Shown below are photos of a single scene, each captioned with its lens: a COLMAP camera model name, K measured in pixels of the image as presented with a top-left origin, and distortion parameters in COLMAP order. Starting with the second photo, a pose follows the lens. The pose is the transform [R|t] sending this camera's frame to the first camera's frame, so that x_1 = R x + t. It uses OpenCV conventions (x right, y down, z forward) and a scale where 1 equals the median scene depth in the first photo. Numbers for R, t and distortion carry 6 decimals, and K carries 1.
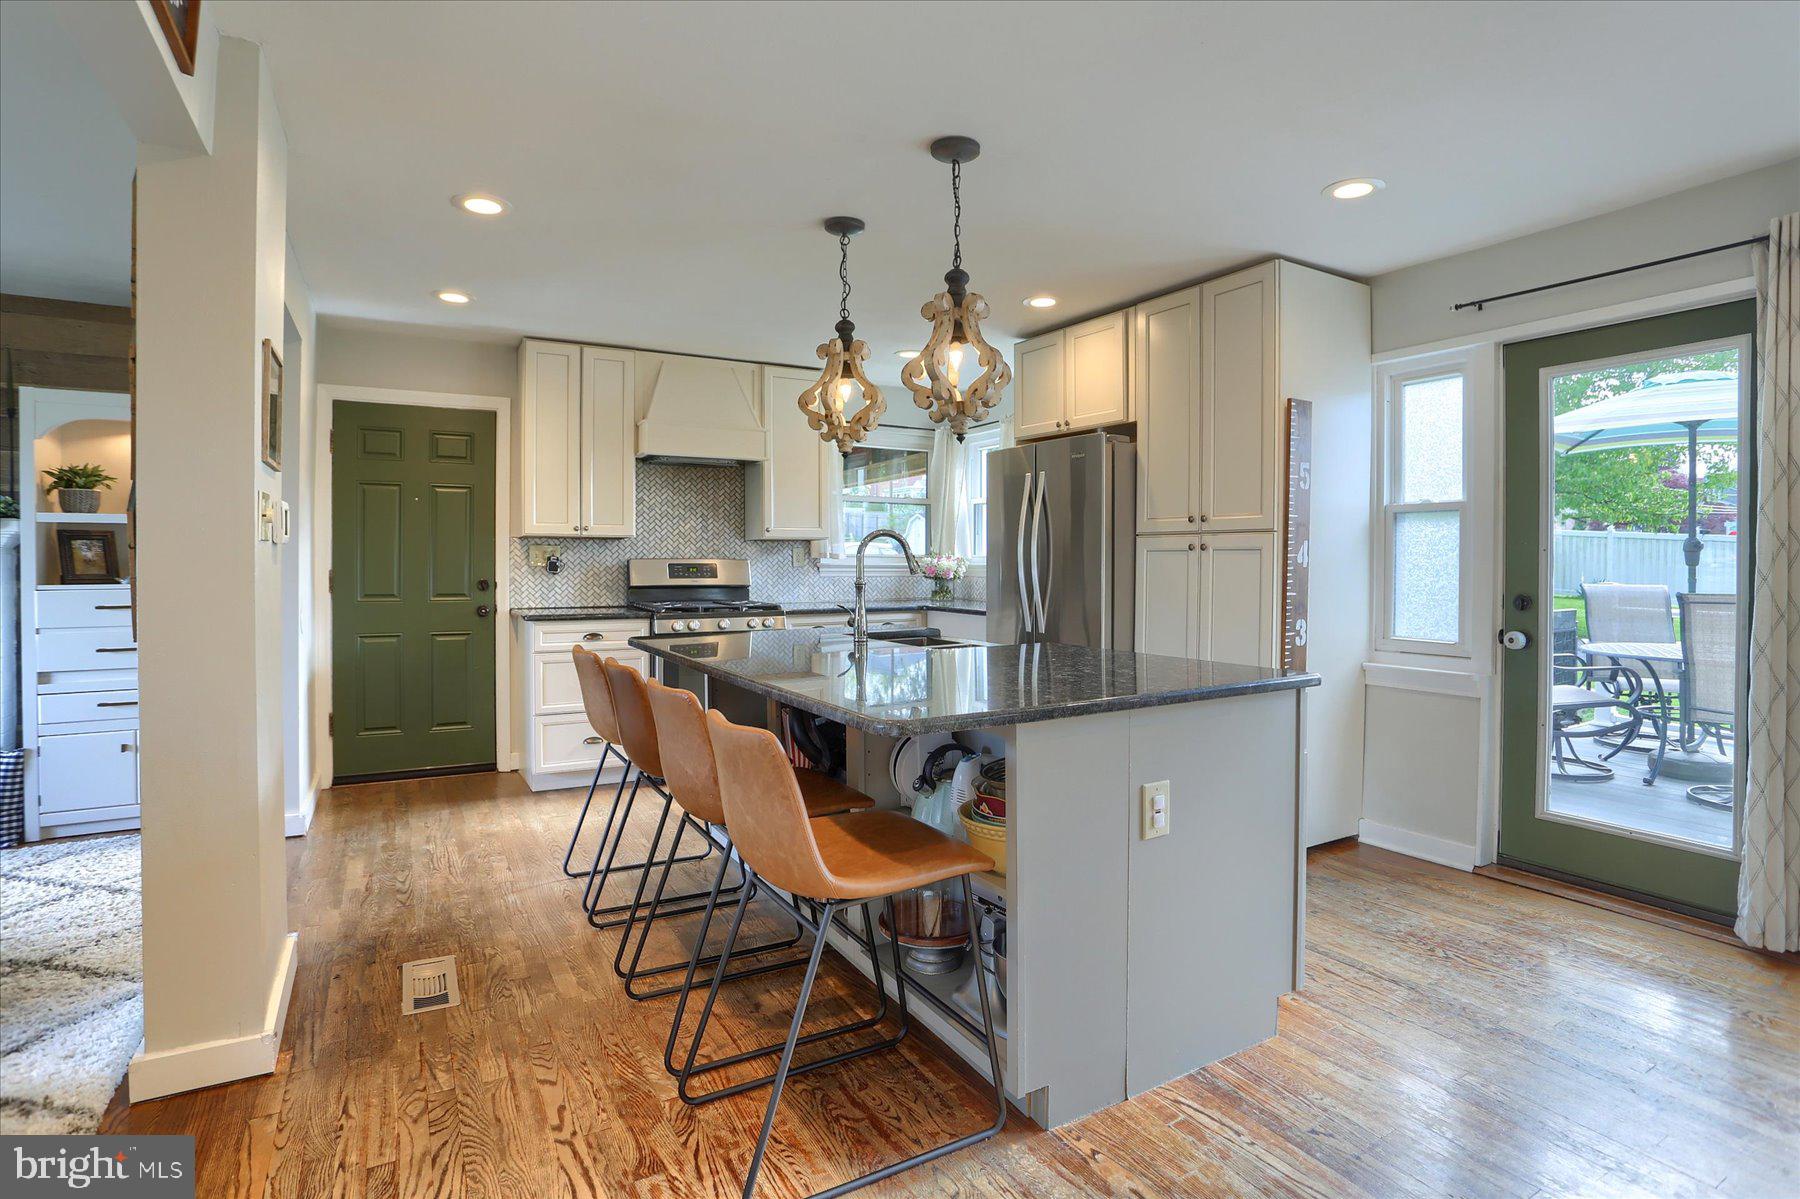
lens RADIAL K [[909.5, 0, 910.9], [0, 909.5, 585.9], [0, 0, 1]] dist [-0.049201, 0.011999]
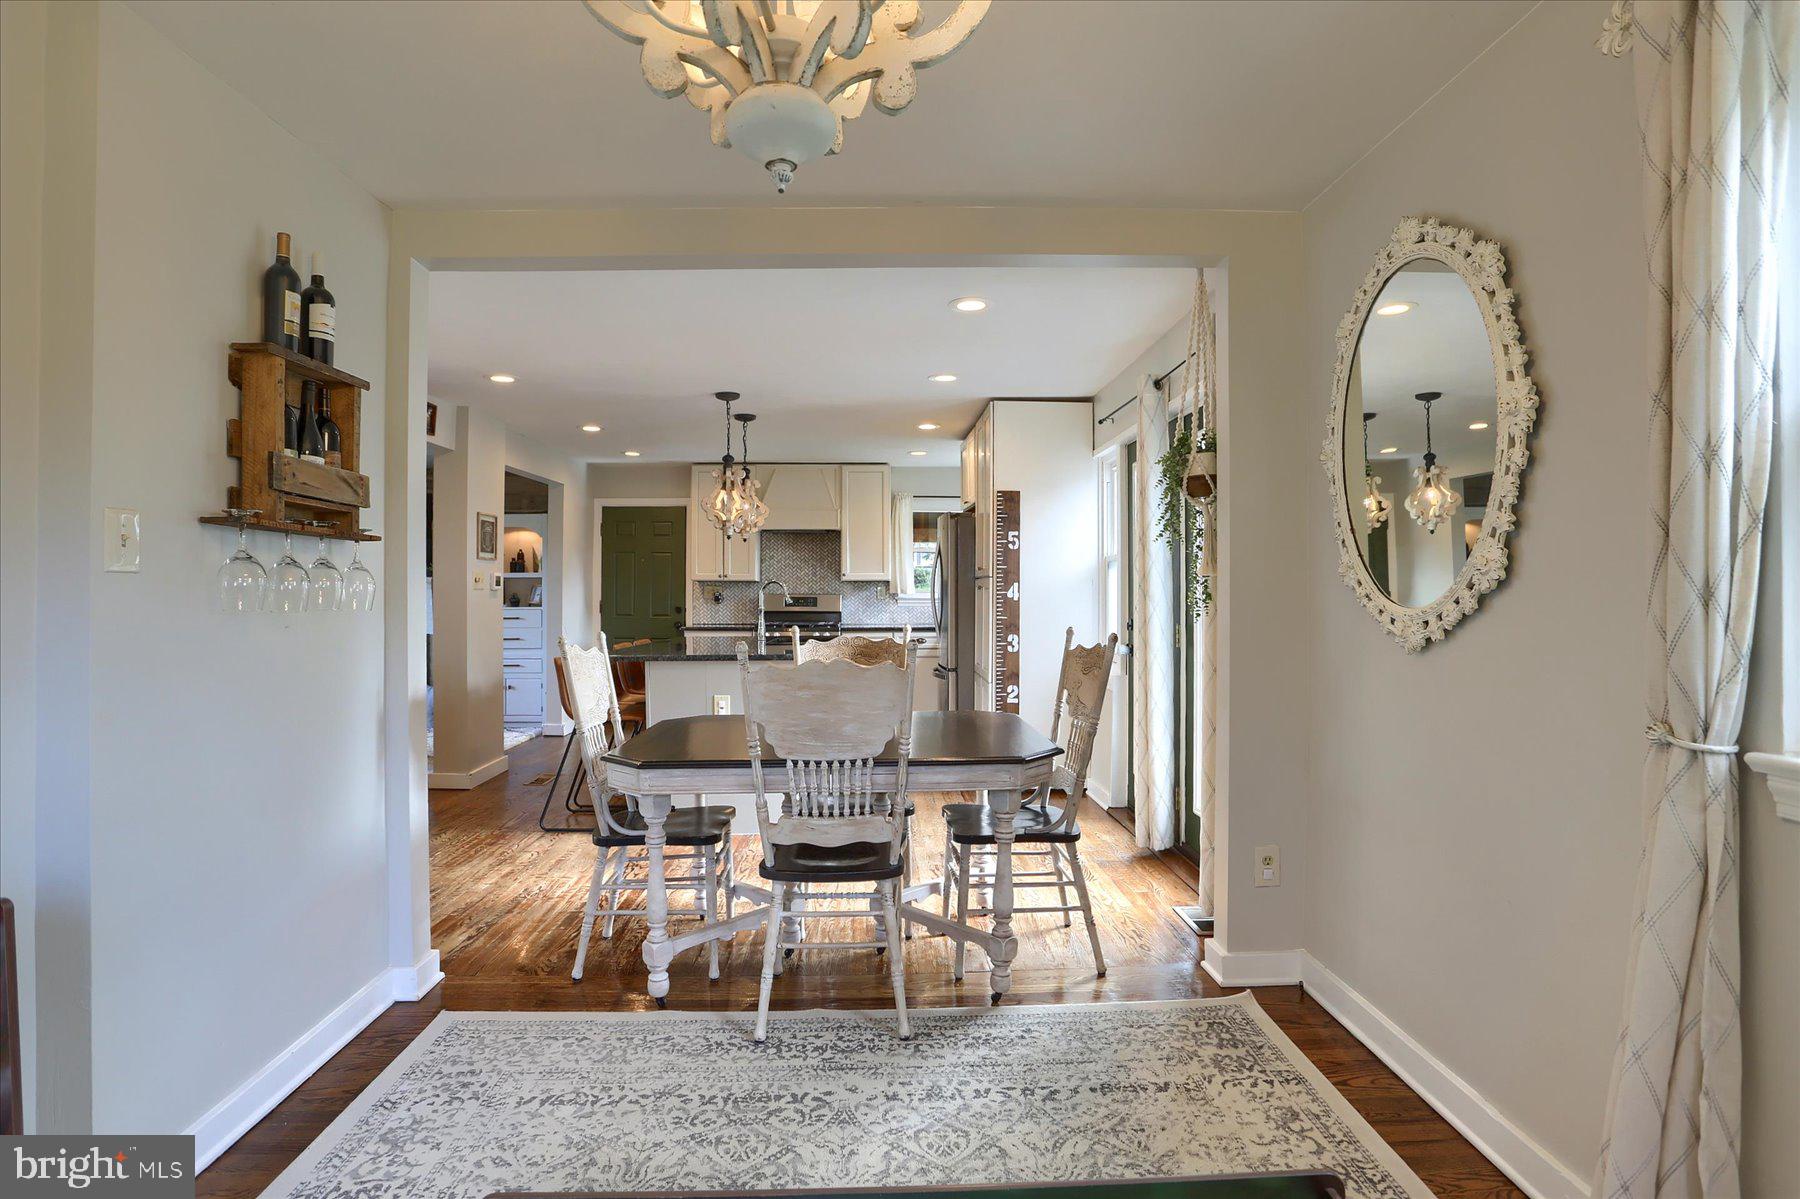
lens RADIAL K [[909.5, 0, 900.4], [0, 909.5, 598.5], [0, 0, 1]] dist [-0.049201, 0.011999]
pose [[0.881930, 0.001513, -0.471377, 0.799749], [-0.011497, 0.999766, -0.018301, 0.005239], [0.471240, 0.021560, 0.881742, -0.356039]]
